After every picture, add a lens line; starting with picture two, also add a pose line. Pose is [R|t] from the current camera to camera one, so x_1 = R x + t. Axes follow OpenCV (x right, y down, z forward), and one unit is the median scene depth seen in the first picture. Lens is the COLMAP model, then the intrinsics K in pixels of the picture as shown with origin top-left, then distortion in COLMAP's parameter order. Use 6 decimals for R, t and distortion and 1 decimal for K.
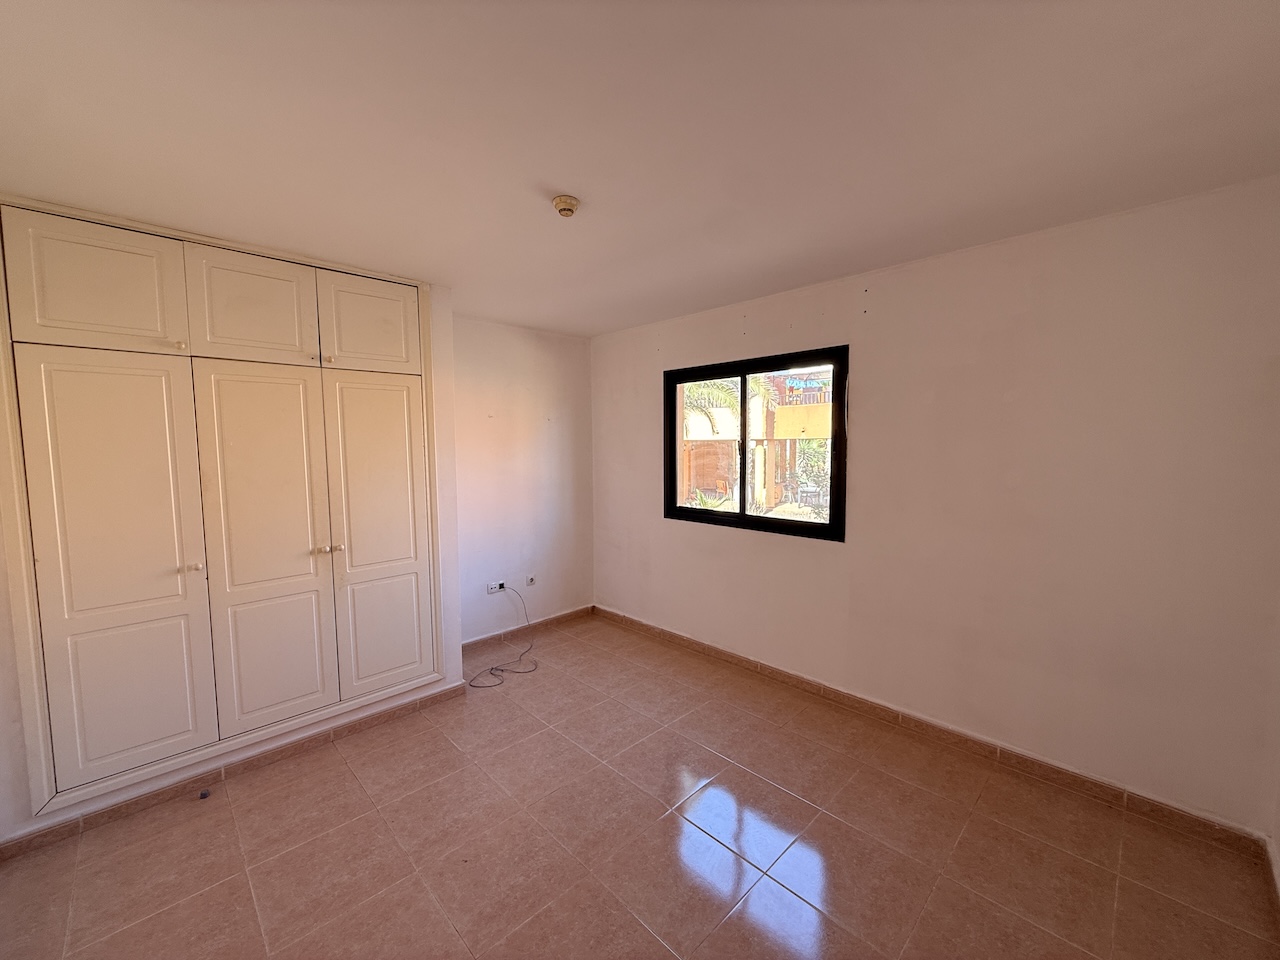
lens RADIAL K [[510.3, 0, 635.5], [0, 510.3, 479.9], [0, 0, 1]] dist [0.000097, -0.000103]
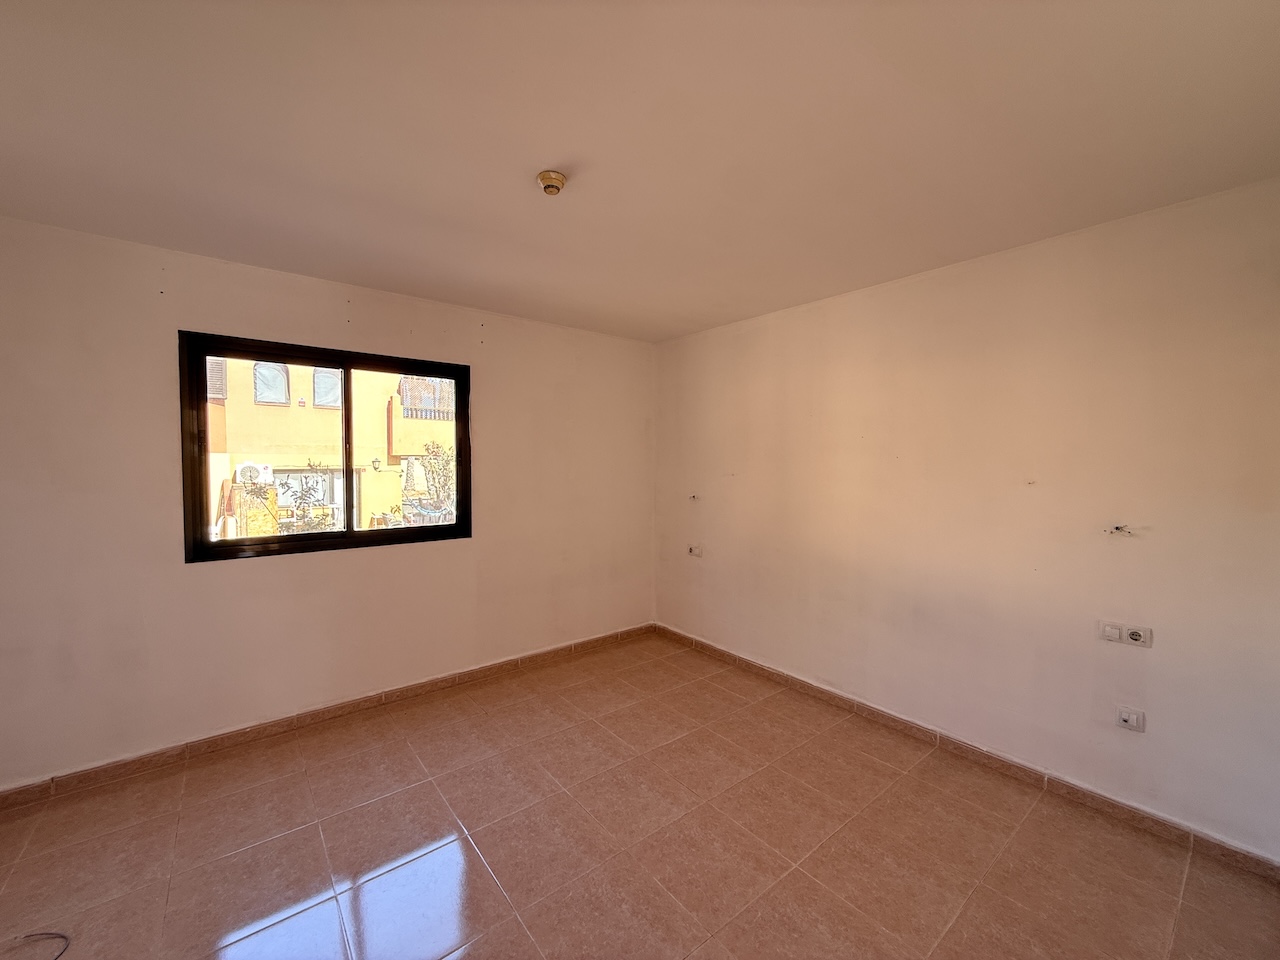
lens RADIAL K [[510.3, 0, 635.5], [0, 510.3, 479.9], [0, 0, 1]] dist [0.000097, -0.000103]
pose [[0.093879, -0.029386, 0.995150, -0.653060], [0.065893, 0.997556, 0.023241, -0.007980], [-0.993401, 0.063391, 0.095586, 0.488943]]
